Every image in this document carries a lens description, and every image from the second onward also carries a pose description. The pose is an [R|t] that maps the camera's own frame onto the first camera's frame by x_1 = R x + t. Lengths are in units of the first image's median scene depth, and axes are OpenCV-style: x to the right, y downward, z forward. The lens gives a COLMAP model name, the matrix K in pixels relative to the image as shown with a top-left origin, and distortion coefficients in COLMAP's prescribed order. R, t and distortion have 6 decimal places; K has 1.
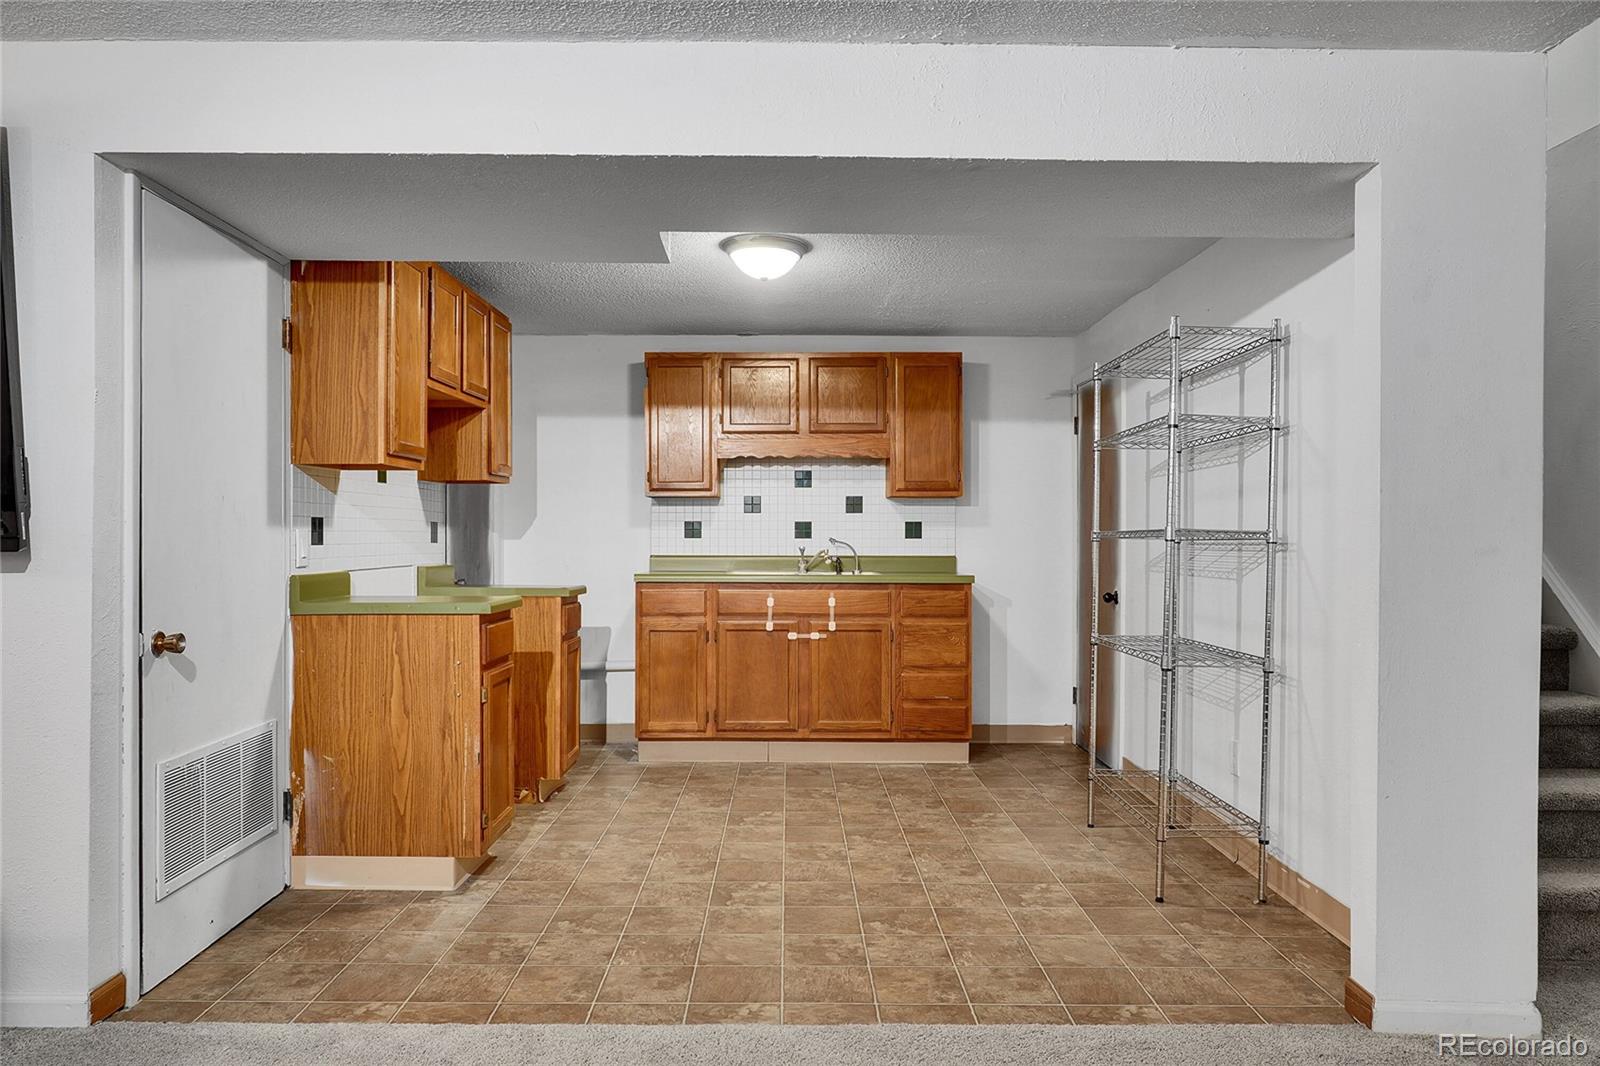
lens RADIAL K [[1077.9, 0, 795.1], [0, 1077.9, 530.7], [0, 0, 1]] dist [-0.018922, 0.002827]
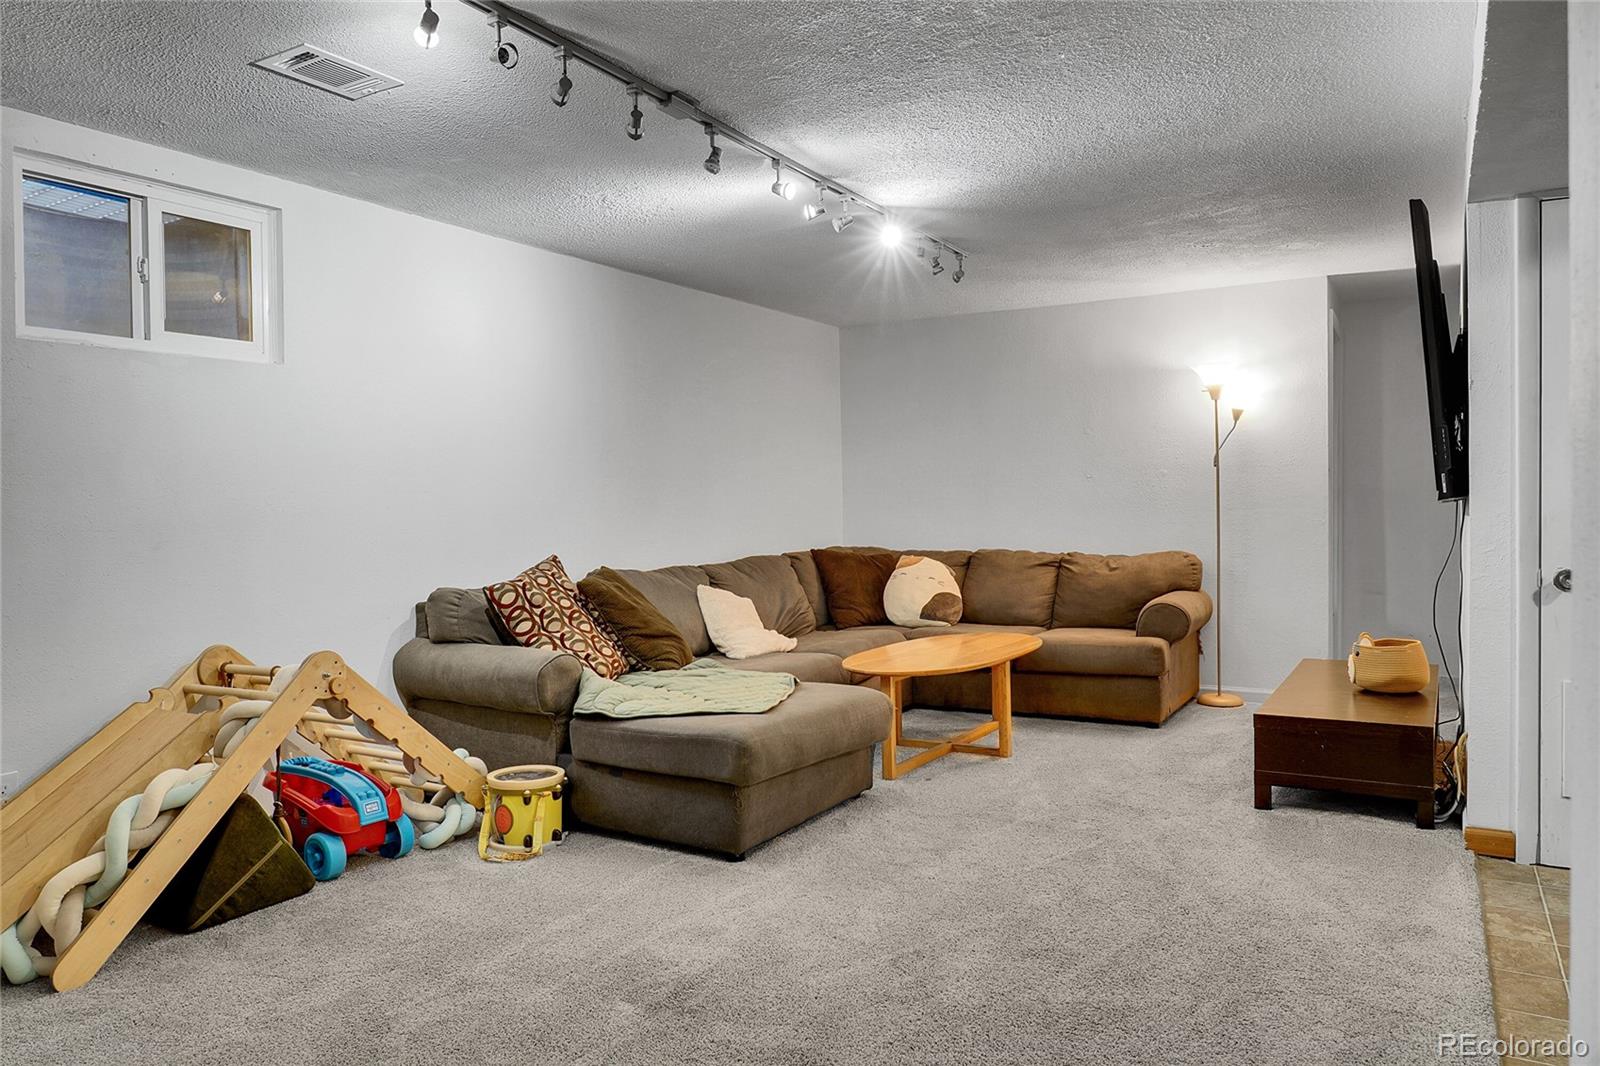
lens RADIAL K [[1077.9, 0, 795.1], [0, 1077.9, 530.7], [0, 0, 1]] dist [-0.018922, 0.002827]
pose [[-0.520723, 0.026772, -0.853306, 0.661072], [0.012327, 0.999640, 0.023840, 0.009958], [0.853637, 0.001895, -0.520866, 0.690031]]
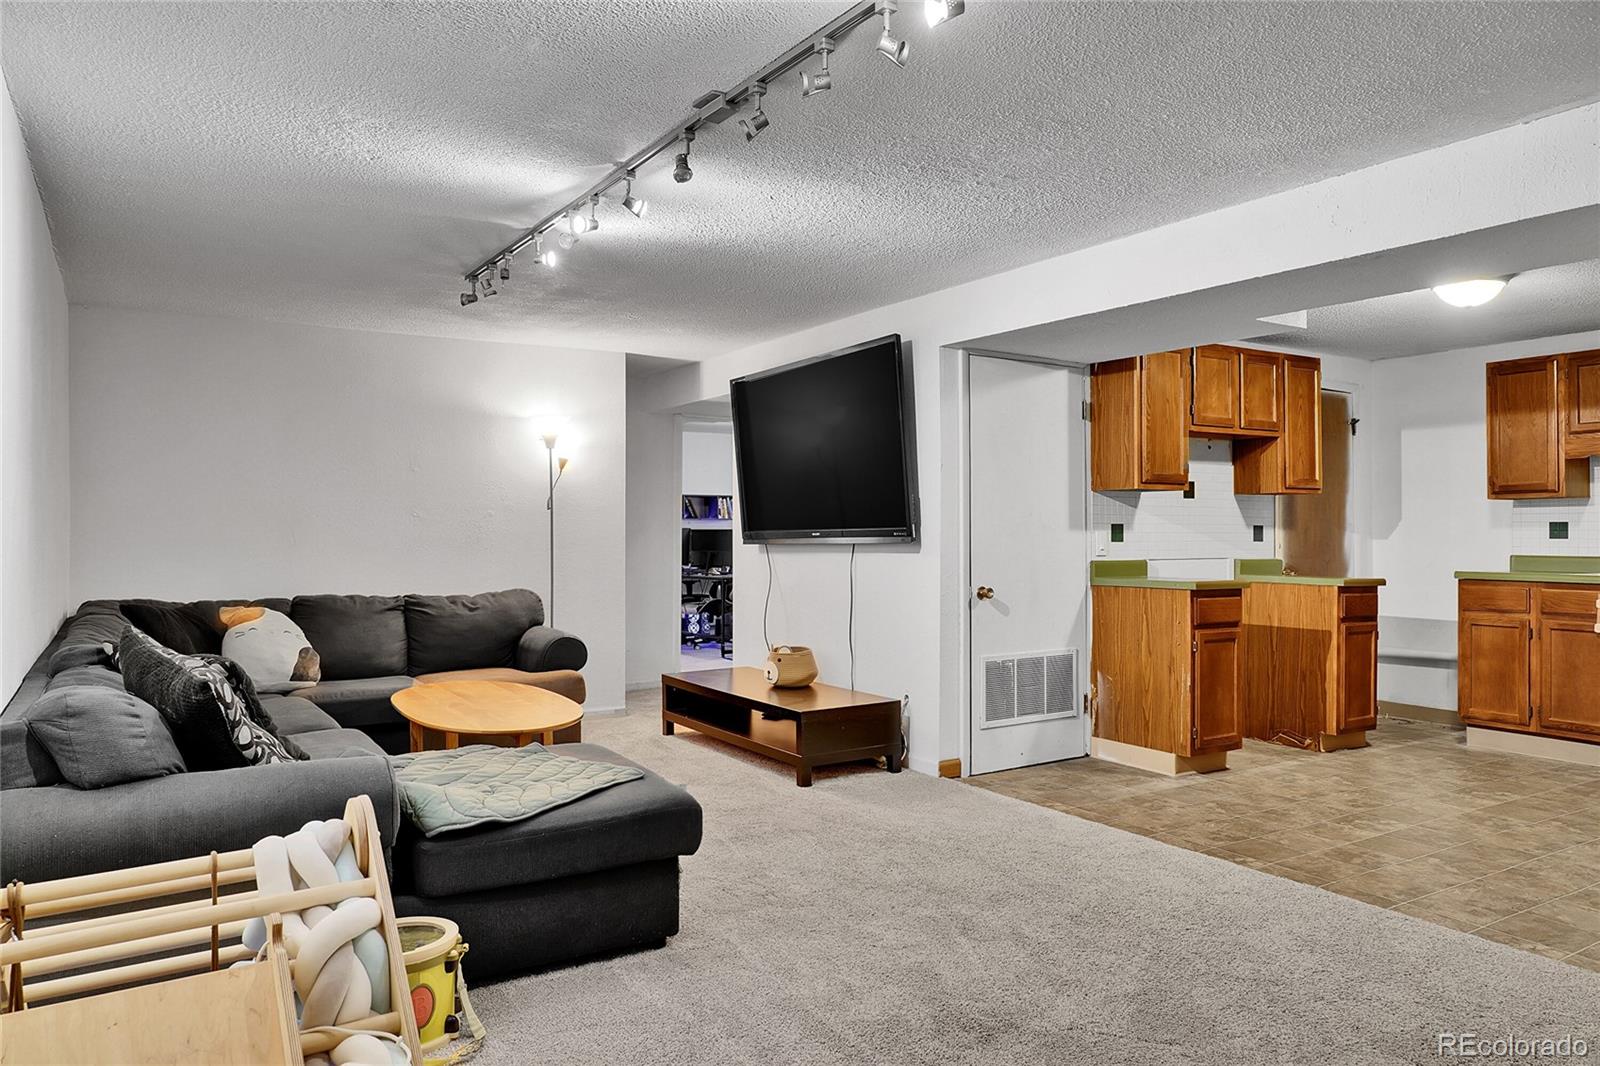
lens RADIAL K [[1077.9, 0, 795.1], [0, 1077.9, 530.7], [0, 0, 1]] dist [-0.018922, 0.002827]
pose [[0.524149, -0.003298, -0.851620, 0.662297], [0.003162, 0.999993, -0.001926, -0.001382], [0.851621, -0.001683, 0.524156, -0.215354]]
